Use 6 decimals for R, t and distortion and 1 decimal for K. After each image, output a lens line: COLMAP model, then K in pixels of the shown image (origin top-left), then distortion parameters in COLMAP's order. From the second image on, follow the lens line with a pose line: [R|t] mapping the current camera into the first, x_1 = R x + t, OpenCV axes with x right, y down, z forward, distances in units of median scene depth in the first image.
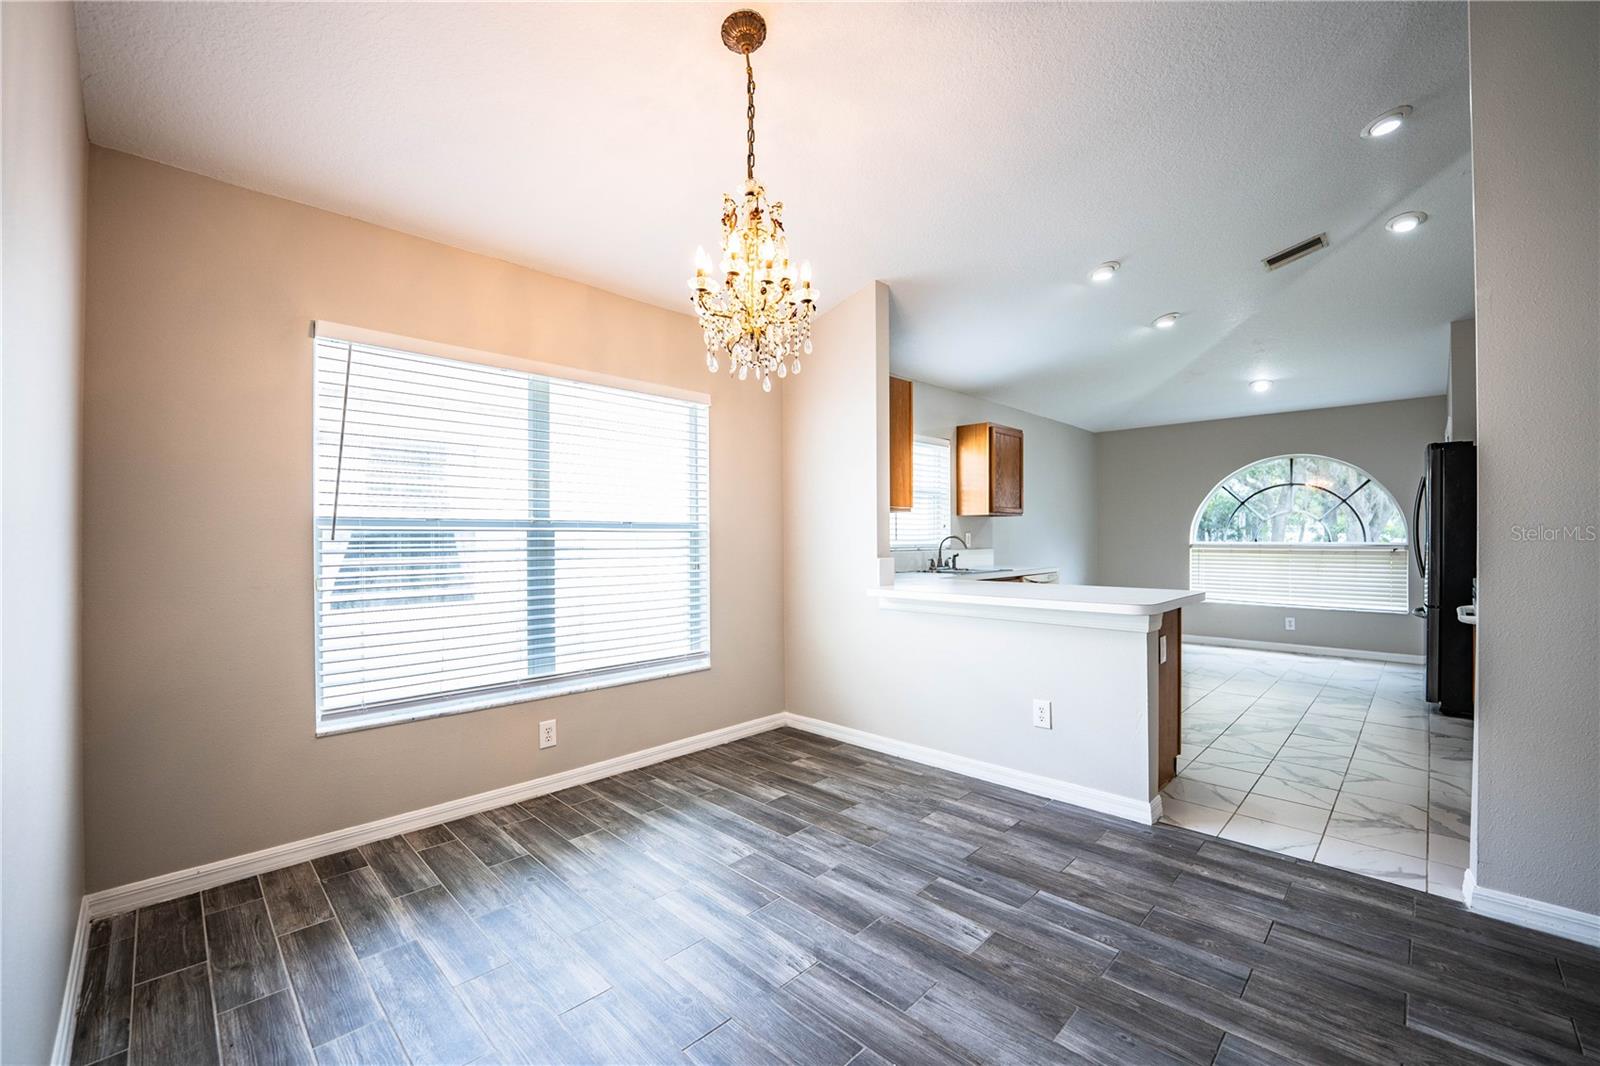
lens RADIAL K [[654.3, 0, 801.1], [0, 654.3, 538.4], [0, 0, 1]] dist [-0.027484, 0.003285]
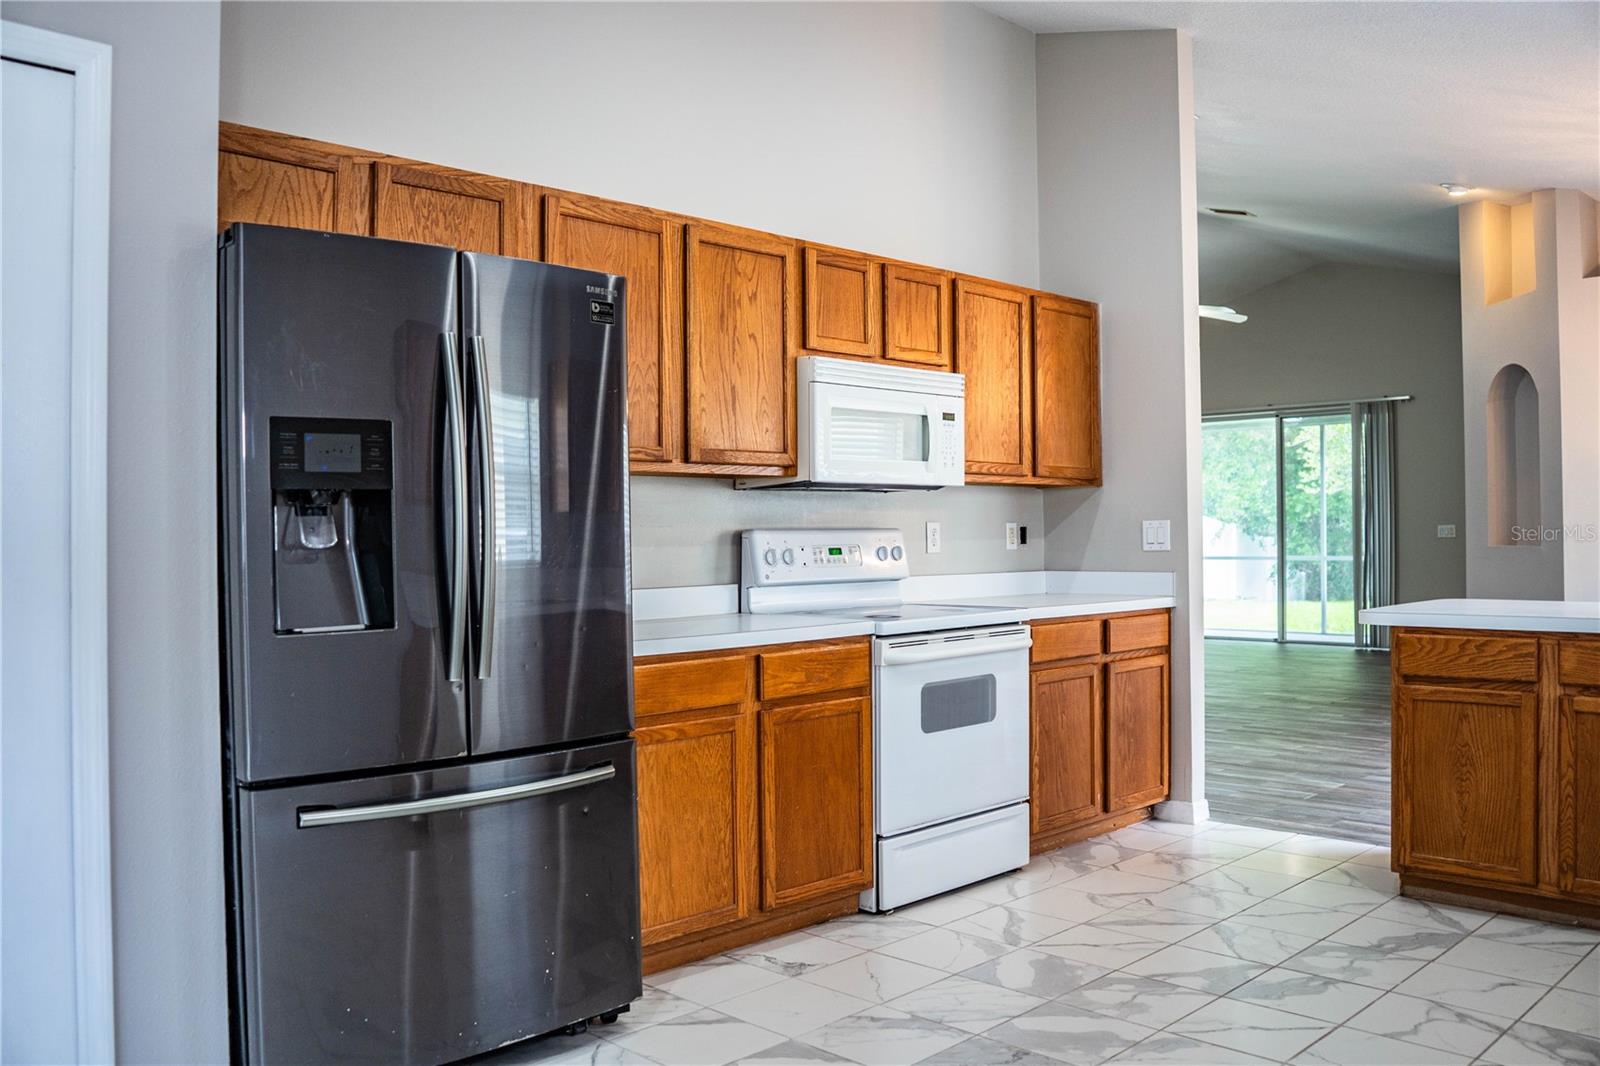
lens RADIAL K [[1300.4, 0, 797.5], [0, 1300.4, 529.4], [0, 0, 1]] dist [-0.122281, 0.081248]
pose [[-0.999838, 0.014996, 0.009941, 0.947996], [0.014945, 0.999875, -0.005181, -0.001991], [-0.010018, -0.005032, -0.999937, 1.847519]]
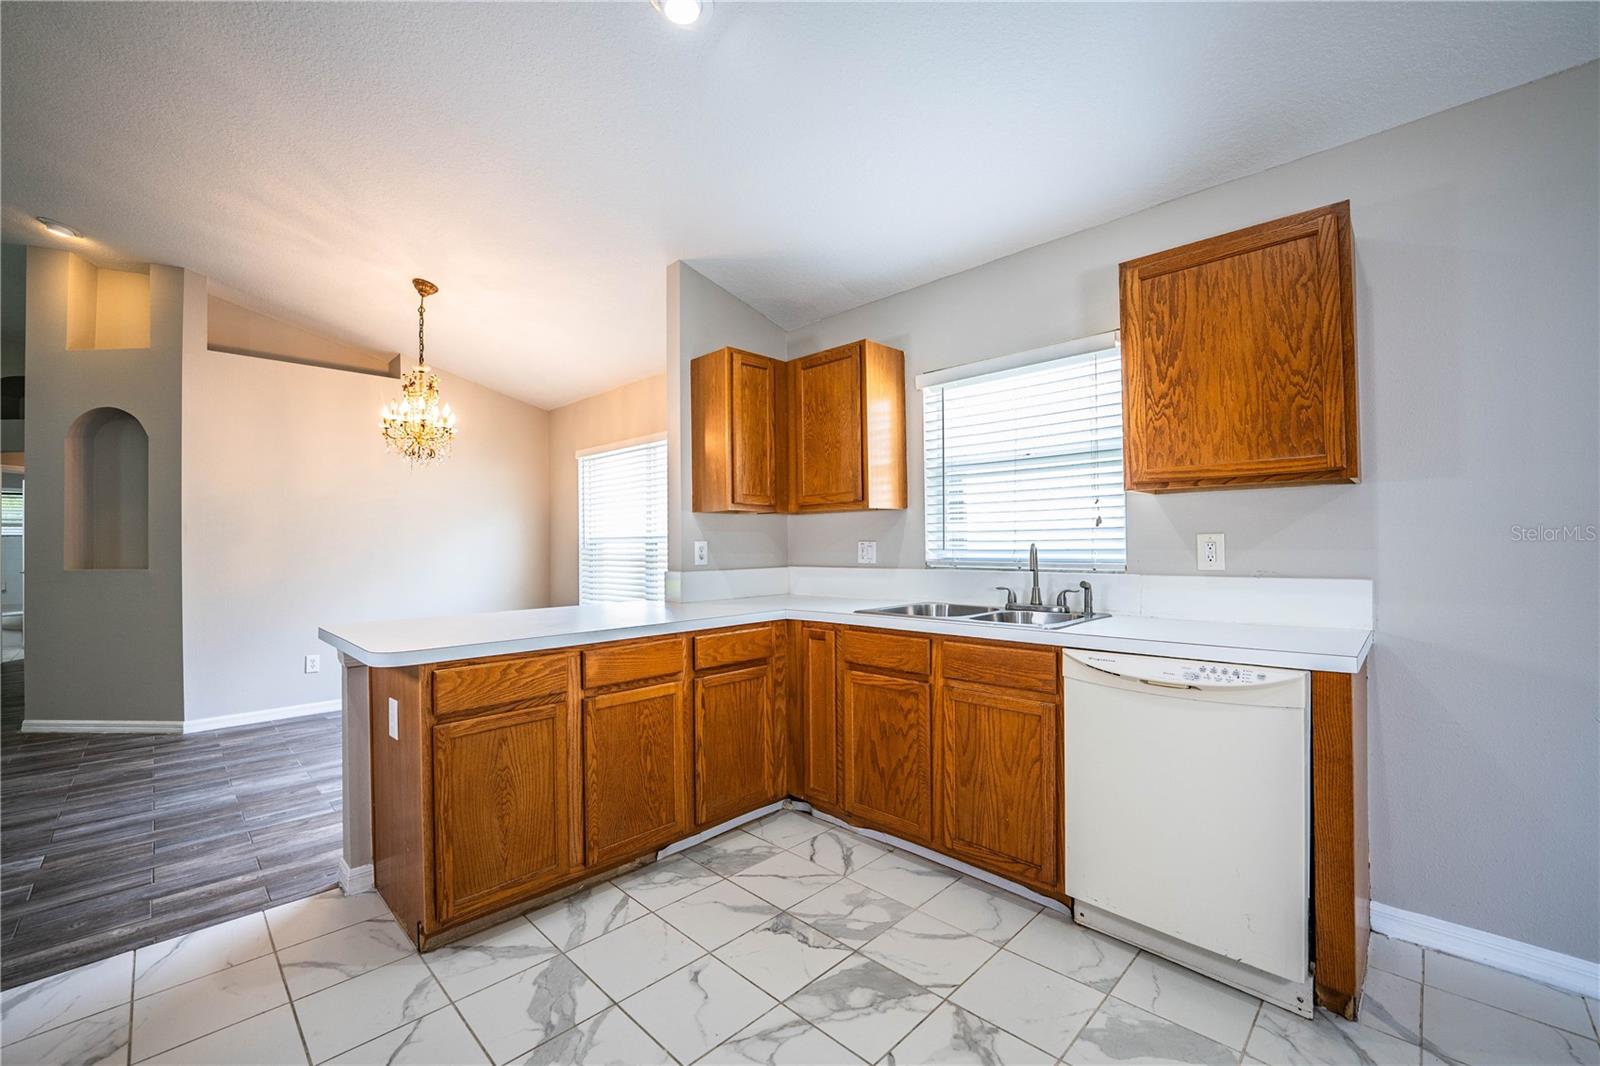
lens RADIAL K [[654.3, 0, 801.1], [0, 654.3, 538.4], [0, 0, 1]] dist [-0.027484, 0.003285]
pose [[-0.001247, -0.002797, -0.999995, 0.954886], [0.008832, 0.999957, -0.002808, -0.010389], [0.999960, -0.008835, -0.001223, 1.102124]]
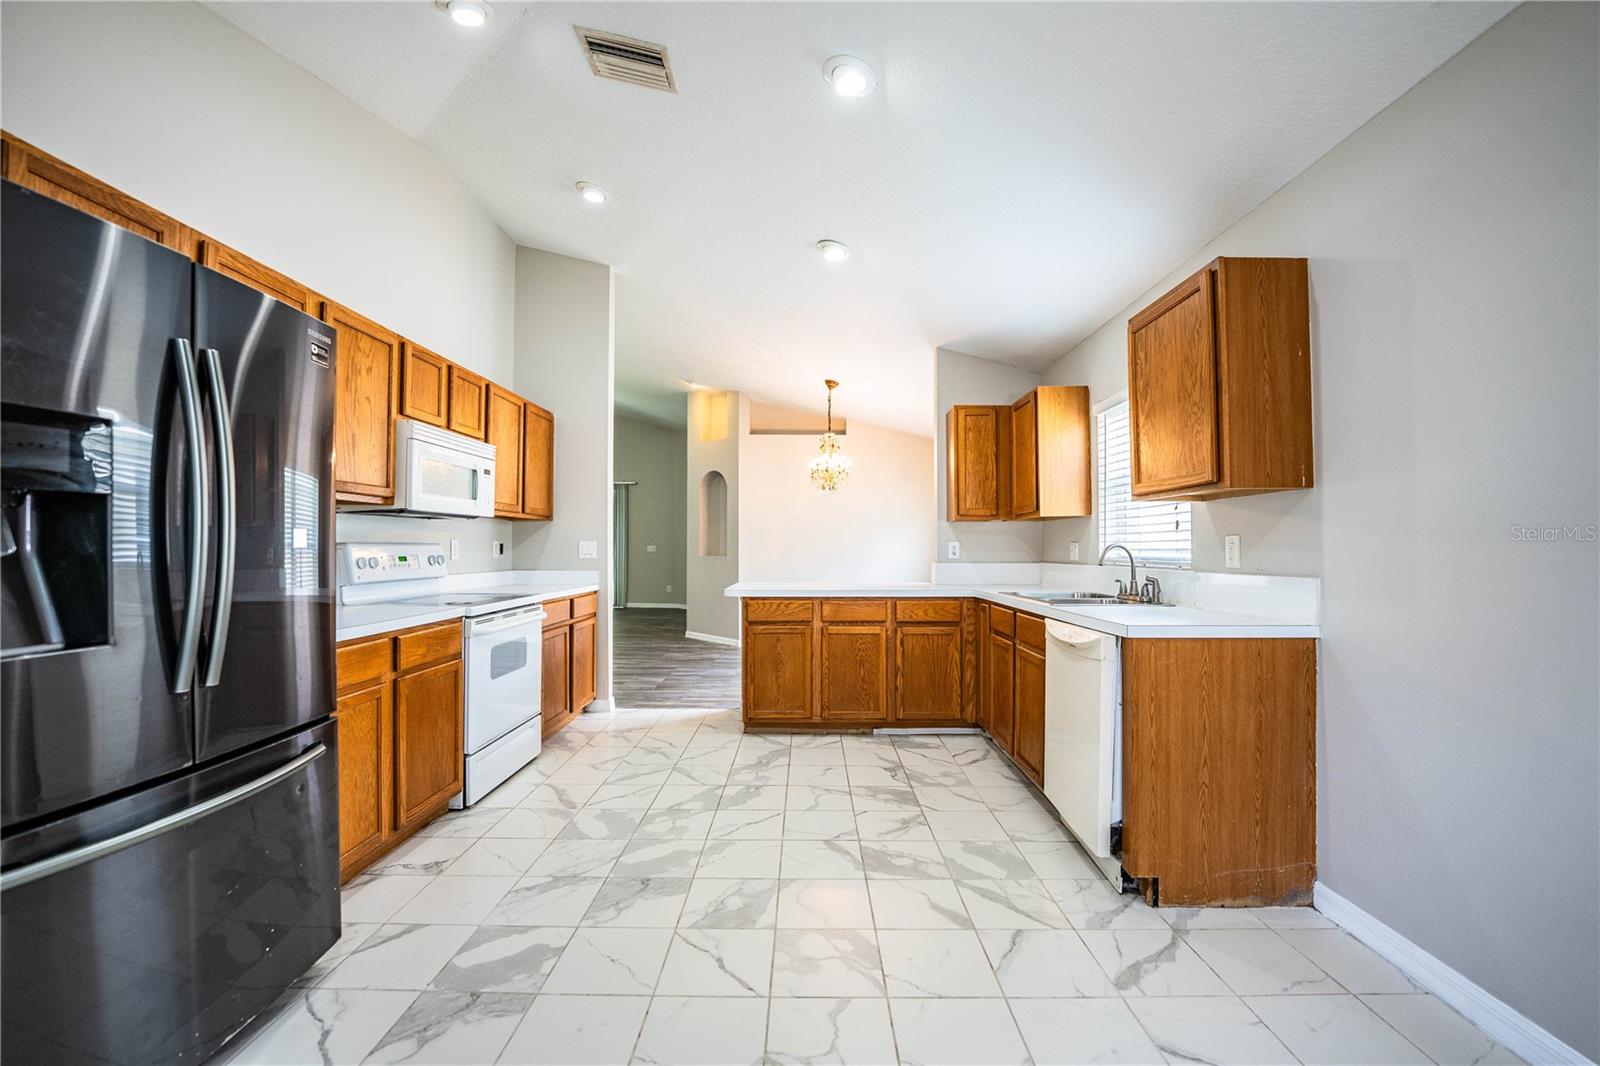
lens RADIAL K [[652.1, 0, 799.9], [0, 652.1, 537.9], [0, 0, 1]] dist [-0.027719, 0.002851]
pose [[-0.720448, -0.006359, -0.693480, 1.135086], [0.002326, 0.999930, -0.011585, -0.003979], [0.693505, -0.009960, -0.720383, 1.632467]]
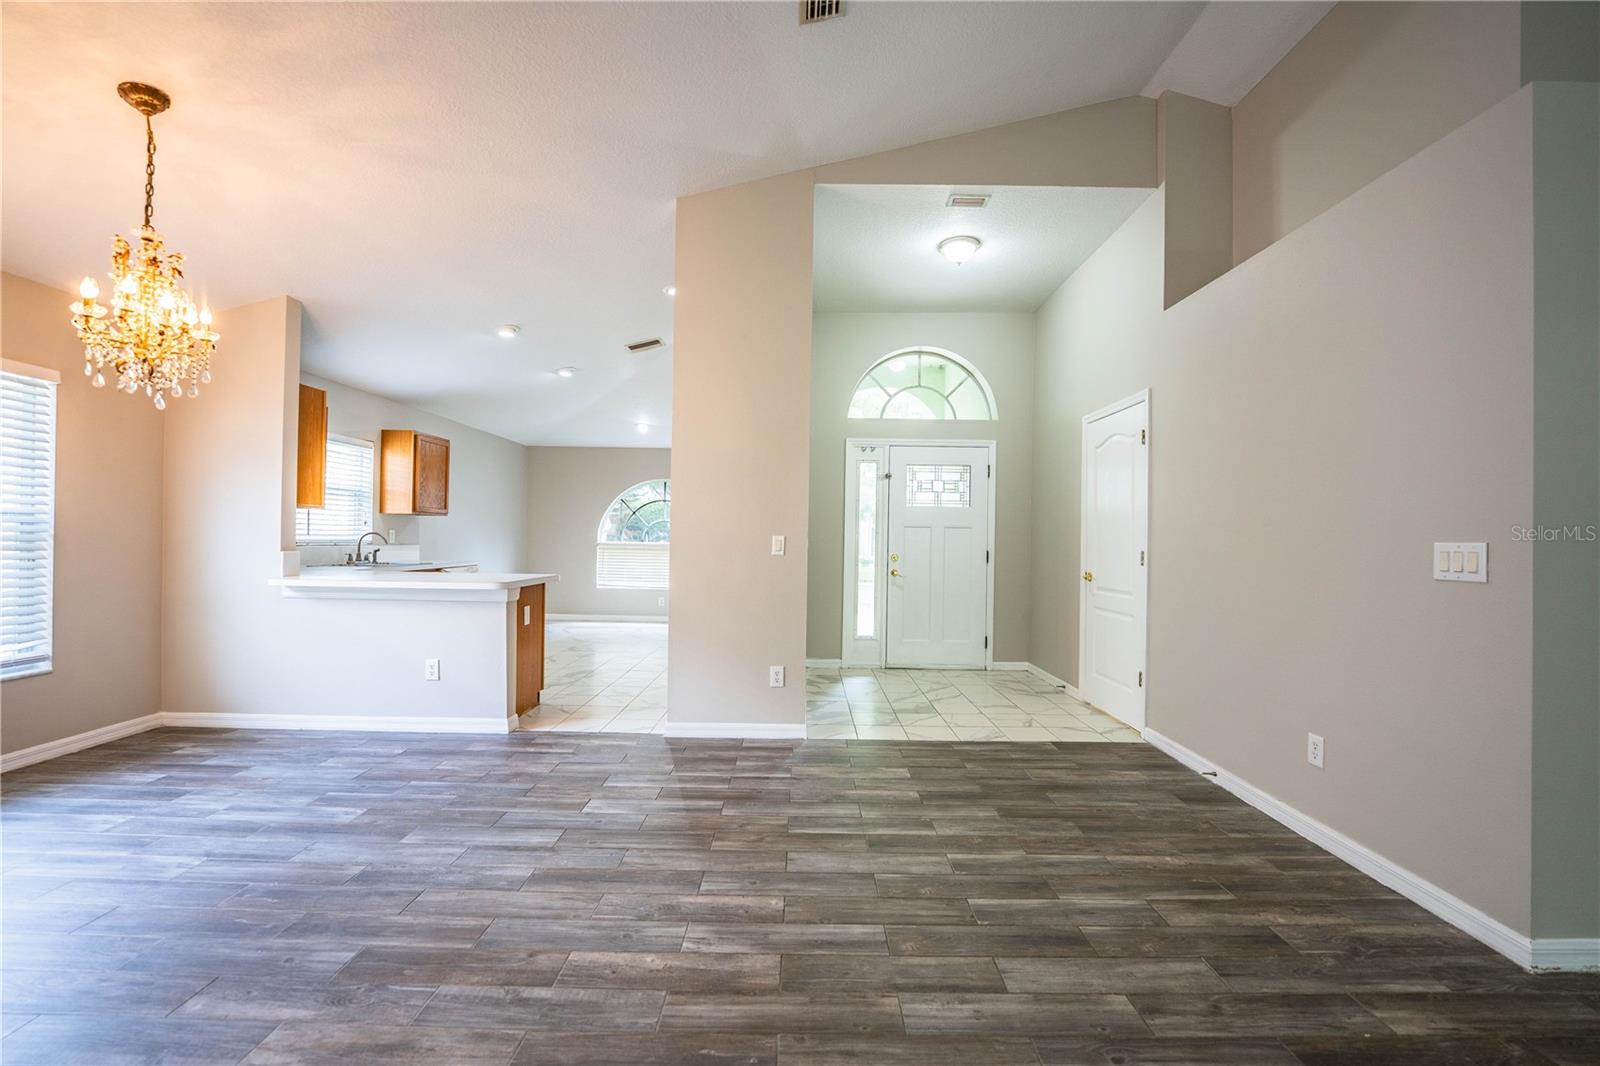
lens RADIAL K [[654.3, 0, 801.1], [0, 654.3, 538.4], [0, 0, 1]] dist [-0.027484, 0.003285]
pose [[0.713892, 0.017420, 0.700039, -0.014251], [-0.019264, 0.999801, -0.005234, -0.002110], [-0.699991, -0.009749, 0.714085, -0.344046]]
